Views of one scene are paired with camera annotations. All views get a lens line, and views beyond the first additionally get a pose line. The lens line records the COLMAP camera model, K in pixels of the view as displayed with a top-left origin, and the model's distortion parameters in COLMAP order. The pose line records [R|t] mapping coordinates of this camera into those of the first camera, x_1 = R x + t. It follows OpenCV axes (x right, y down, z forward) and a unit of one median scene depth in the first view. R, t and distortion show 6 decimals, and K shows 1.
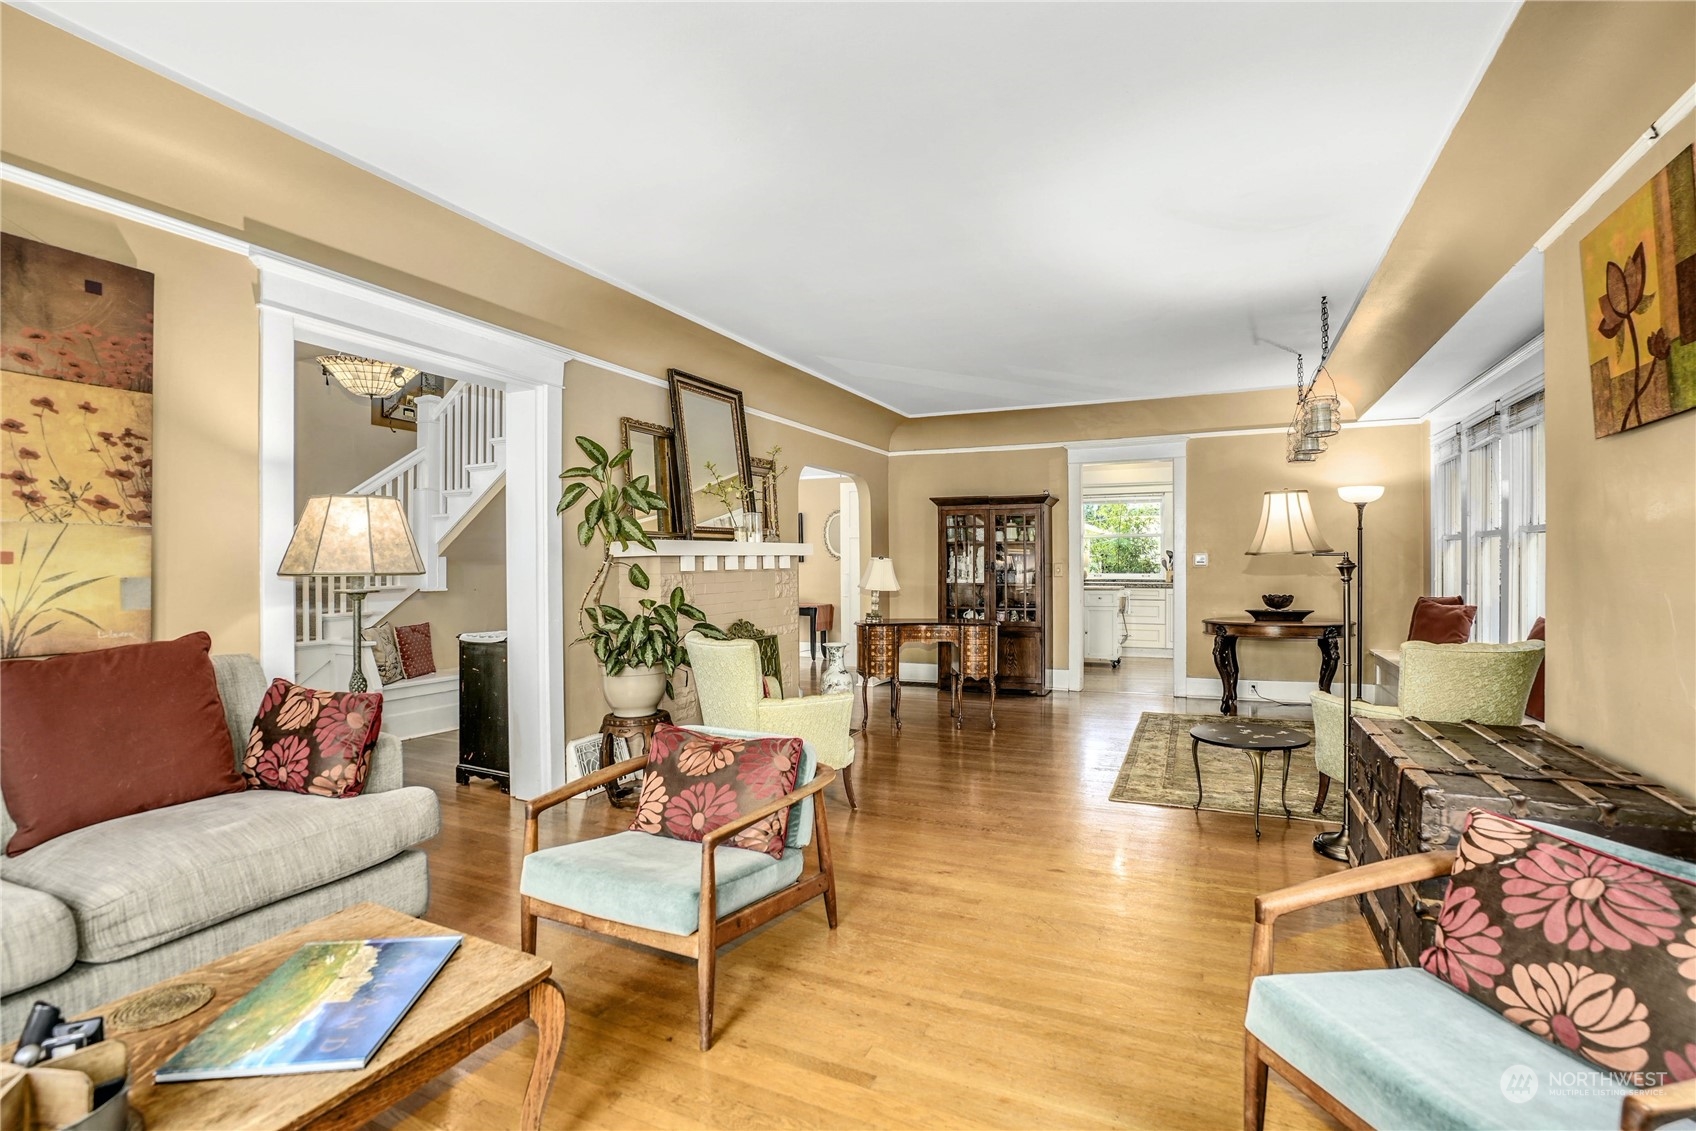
lens RADIAL K [[794.1, 0, 837.0], [0, 794.1, 560.6], [0, 0, 1]] dist [-0.029927, 0.007475]
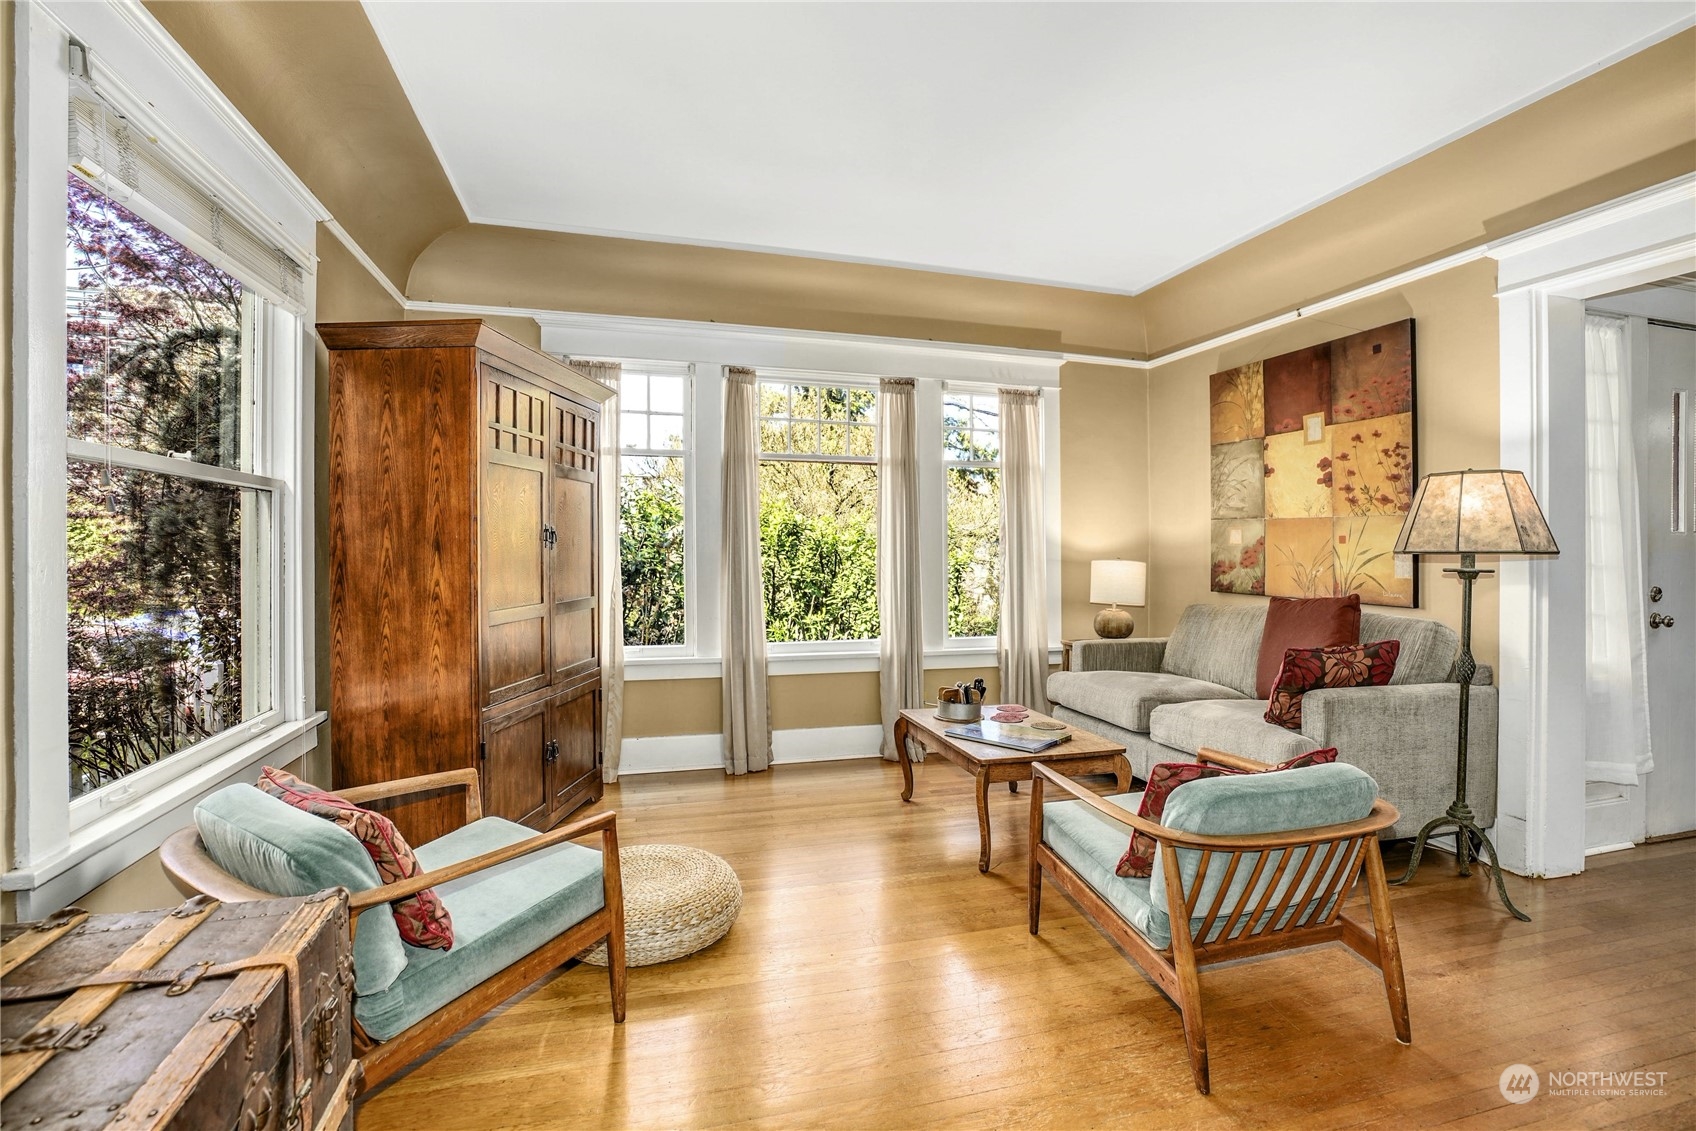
lens RADIAL K [[794.1, 0, 847.8], [0, 794.1, 555.2], [0, 0, 1]] dist [-0.029927, 0.007475]
pose [[-0.751053, 0.007924, -0.660194, 0.712301], [0.004243, 0.999965, 0.007175, 0.011426], [0.660228, 0.002587, -0.751061, 1.420975]]
